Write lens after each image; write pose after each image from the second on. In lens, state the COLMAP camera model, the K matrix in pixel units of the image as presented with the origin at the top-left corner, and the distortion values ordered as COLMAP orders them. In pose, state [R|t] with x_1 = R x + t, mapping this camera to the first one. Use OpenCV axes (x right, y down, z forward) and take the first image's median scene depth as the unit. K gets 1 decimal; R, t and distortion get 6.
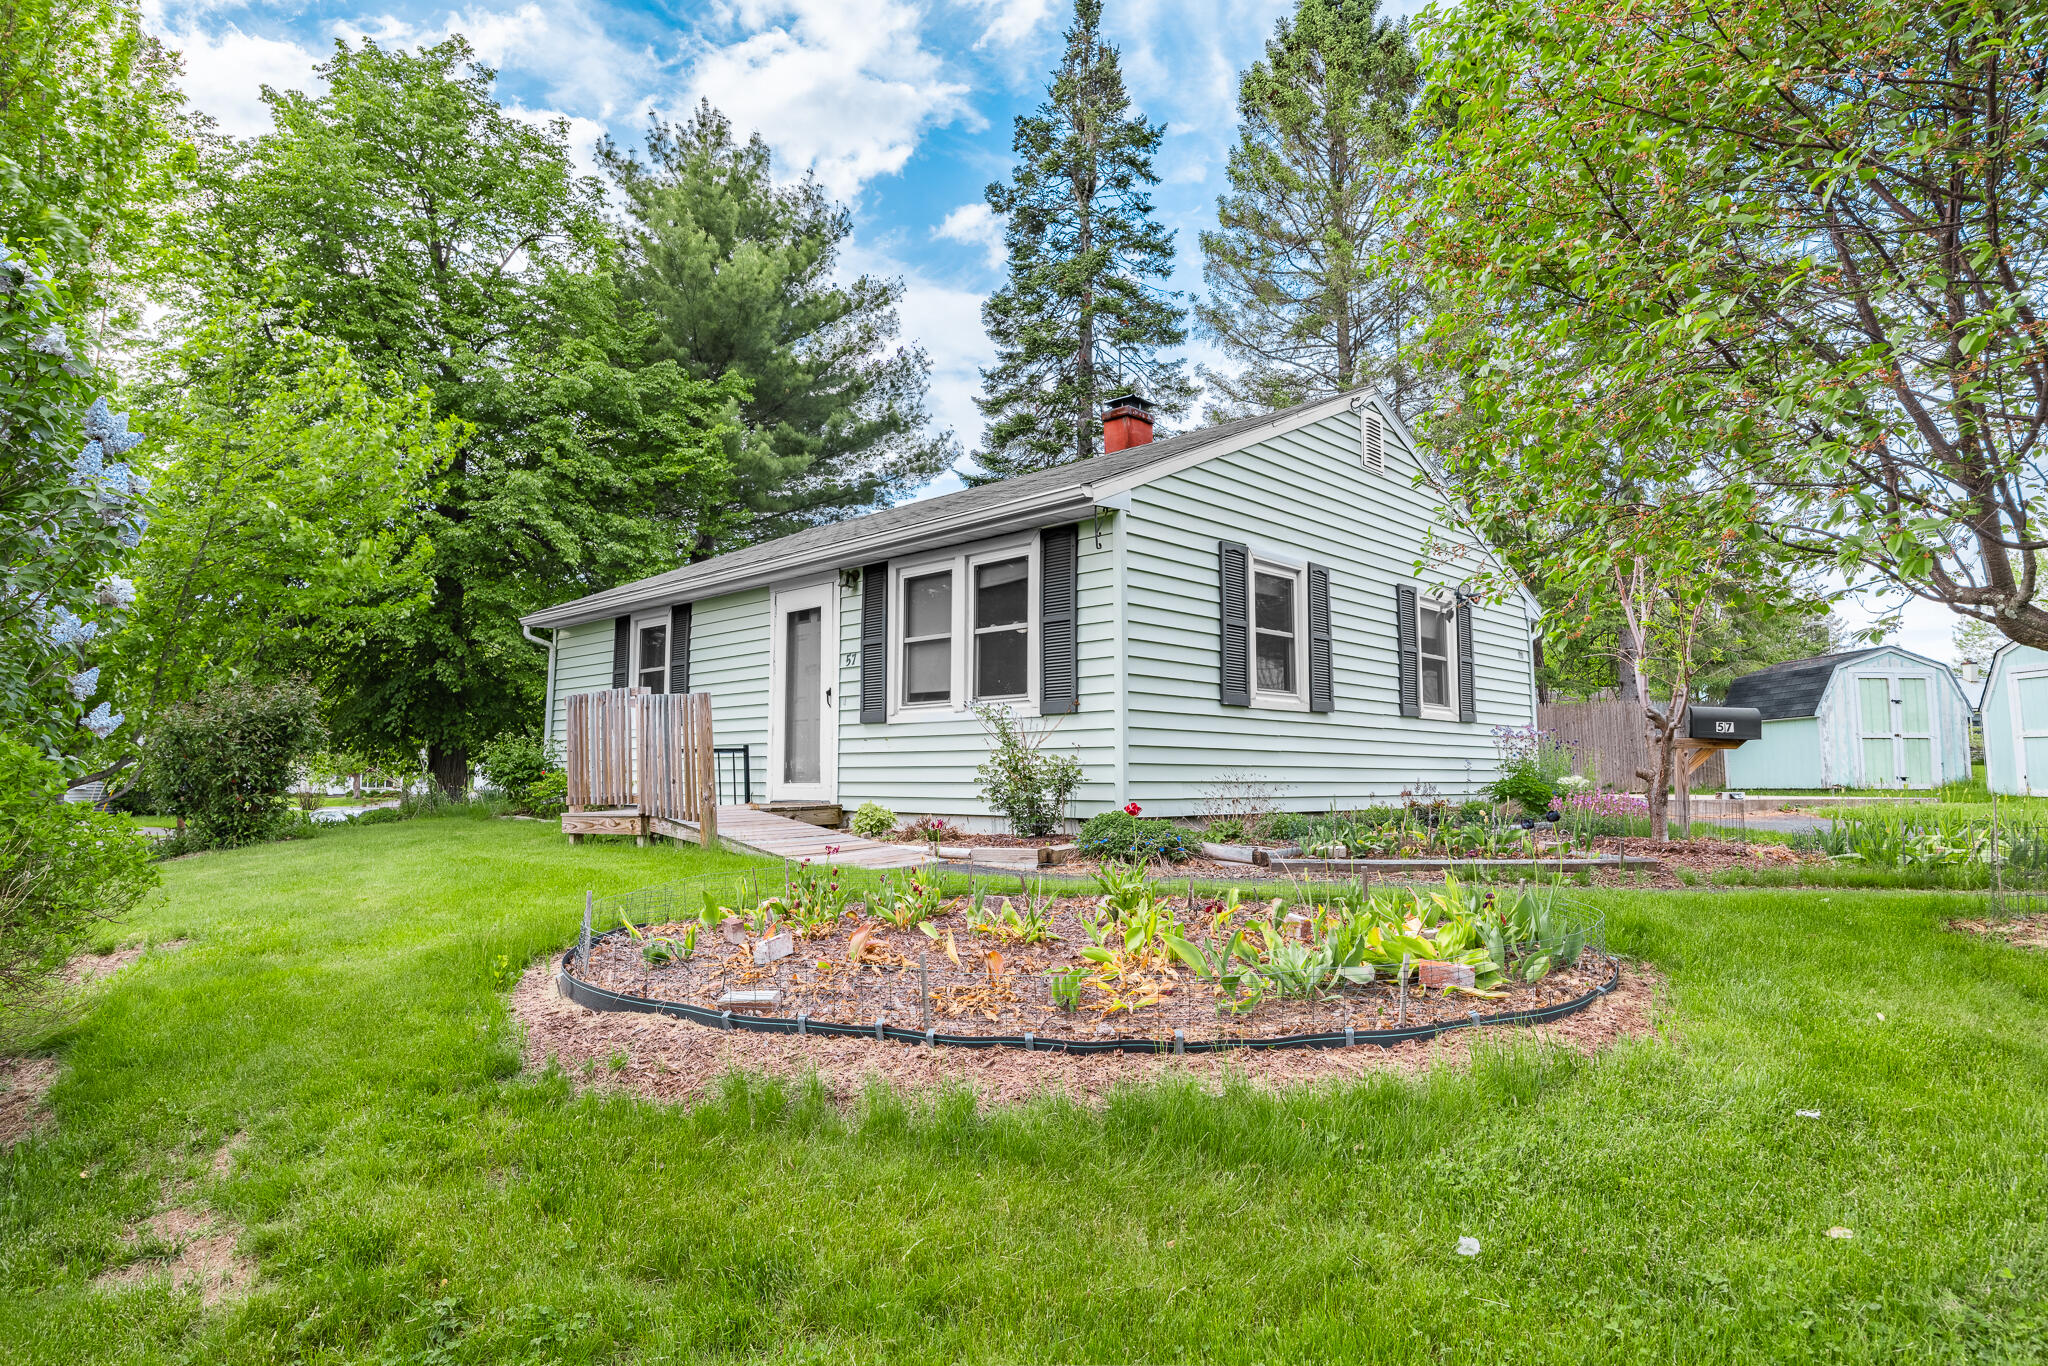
lens RADIAL K [[1136.4, 0, 1024.0], [0, 1136.4, 683.0], [0, 0, 1]] dist [0.003151, 0.000480]
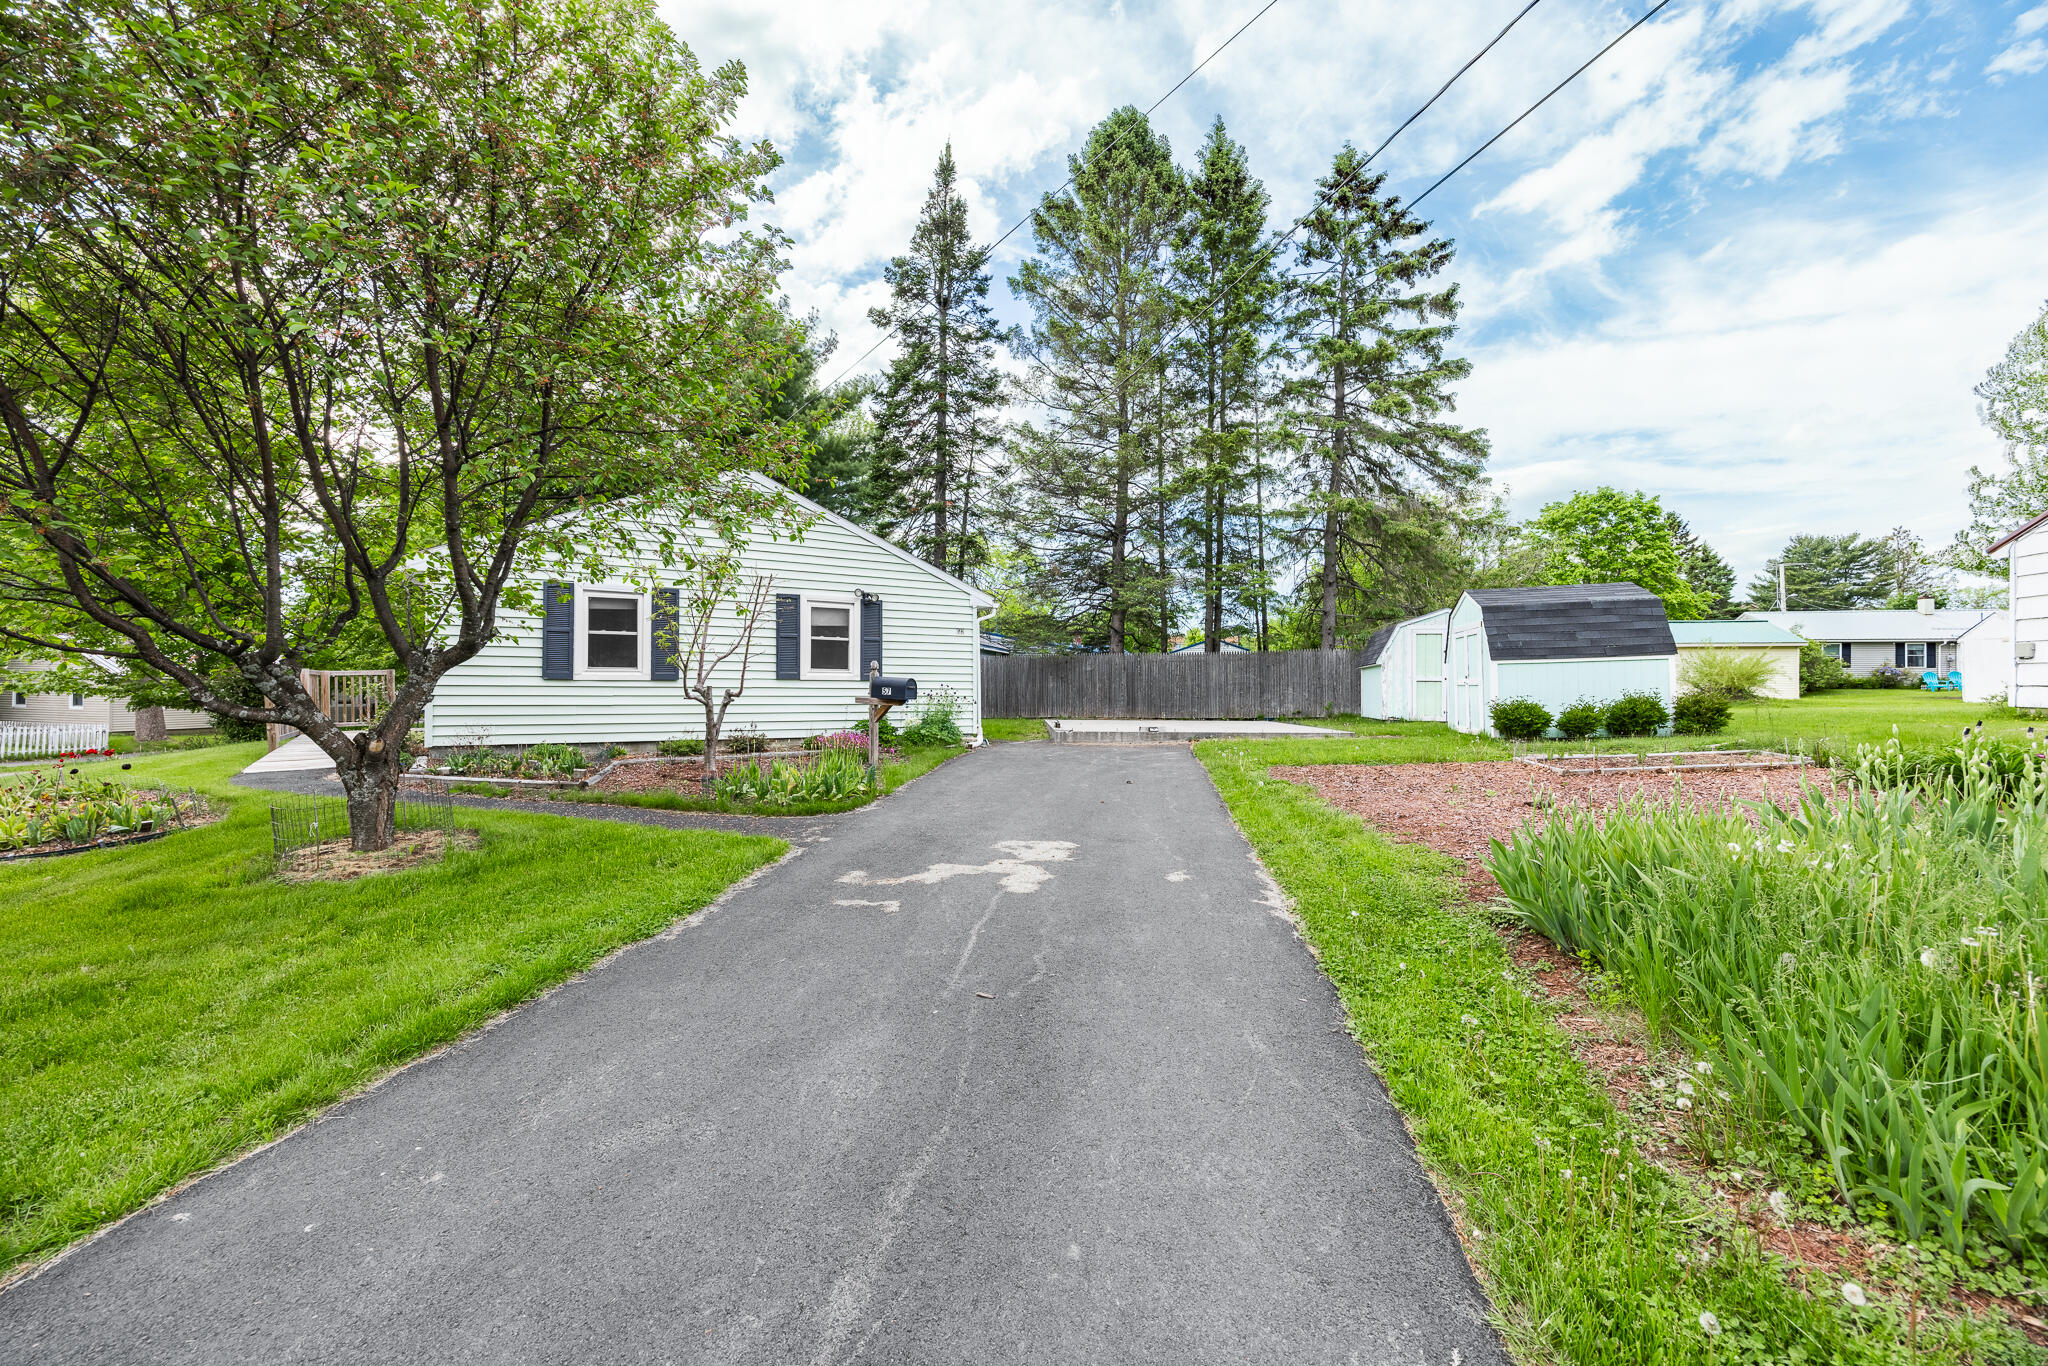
lens RADIAL K [[804.9, 0, 1024.0], [0, 804.9, 683.0], [0, 0, 1]] dist [0.001073, 0.000249]
pose [[0.960432, -0.004873, -0.278473, 0.683953], [0.023263, 0.997757, 0.062770, -0.019086], [0.277542, -0.066764, 0.958391, 0.018965]]
